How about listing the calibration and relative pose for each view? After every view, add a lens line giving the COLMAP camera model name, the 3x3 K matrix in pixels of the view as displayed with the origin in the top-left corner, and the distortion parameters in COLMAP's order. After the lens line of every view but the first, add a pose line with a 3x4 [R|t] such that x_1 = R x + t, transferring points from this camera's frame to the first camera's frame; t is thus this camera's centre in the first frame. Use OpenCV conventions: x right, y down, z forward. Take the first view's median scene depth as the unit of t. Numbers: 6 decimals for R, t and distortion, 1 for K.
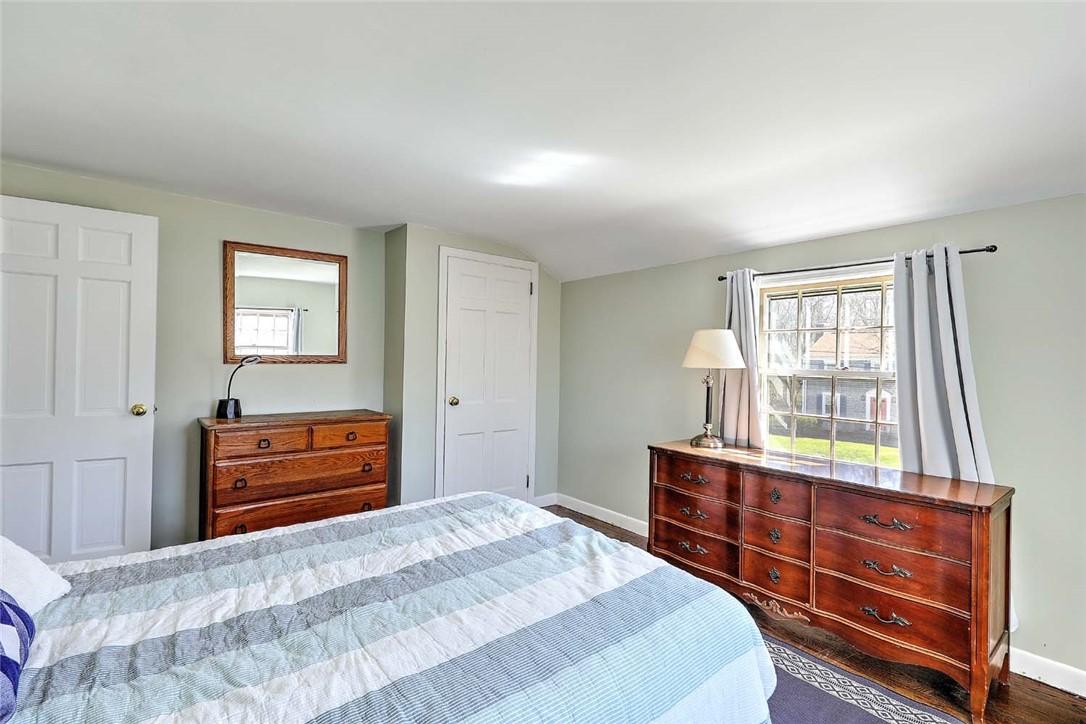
lens RADIAL K [[501.5, 0, 544.8], [0, 501.5, 359.5], [0, 0, 1]] dist [0.001281, 0.000016]
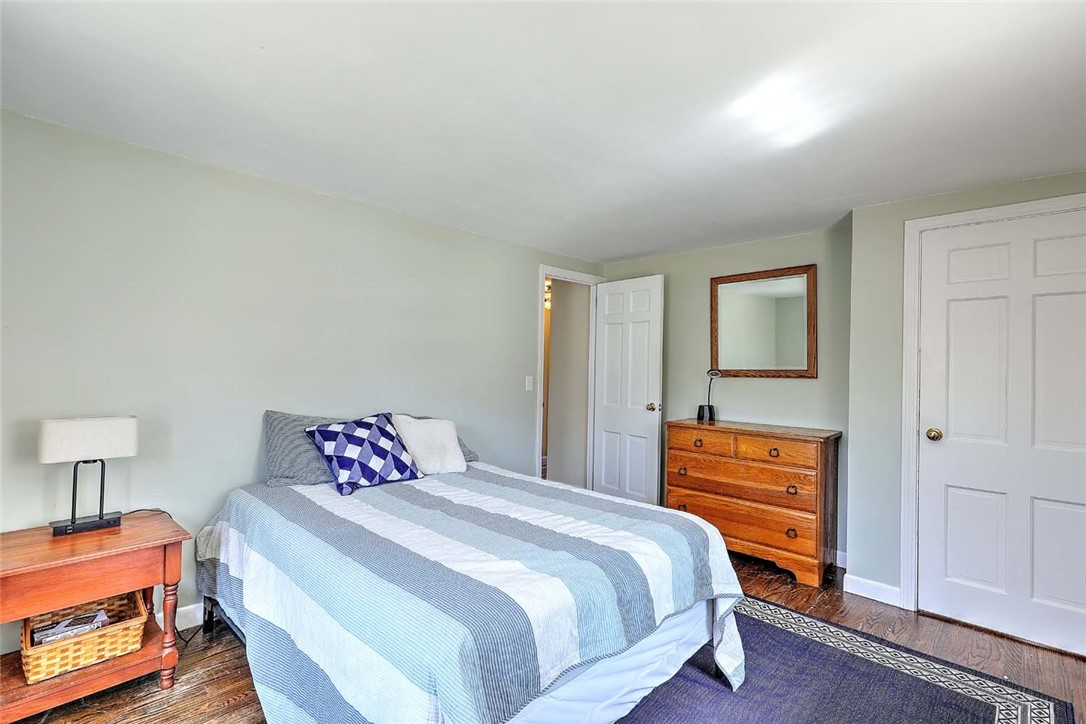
lens RADIAL K [[501.5, 0, 544.6], [0, 501.5, 362.3], [0, 0, 1]] dist [0.001281, 0.000016]
pose [[0.102442, -0.022850, -0.994476, 0.539292], [-0.013876, 0.999606, -0.024397, 0.008464], [0.994642, 0.016299, 0.102085, 0.456812]]
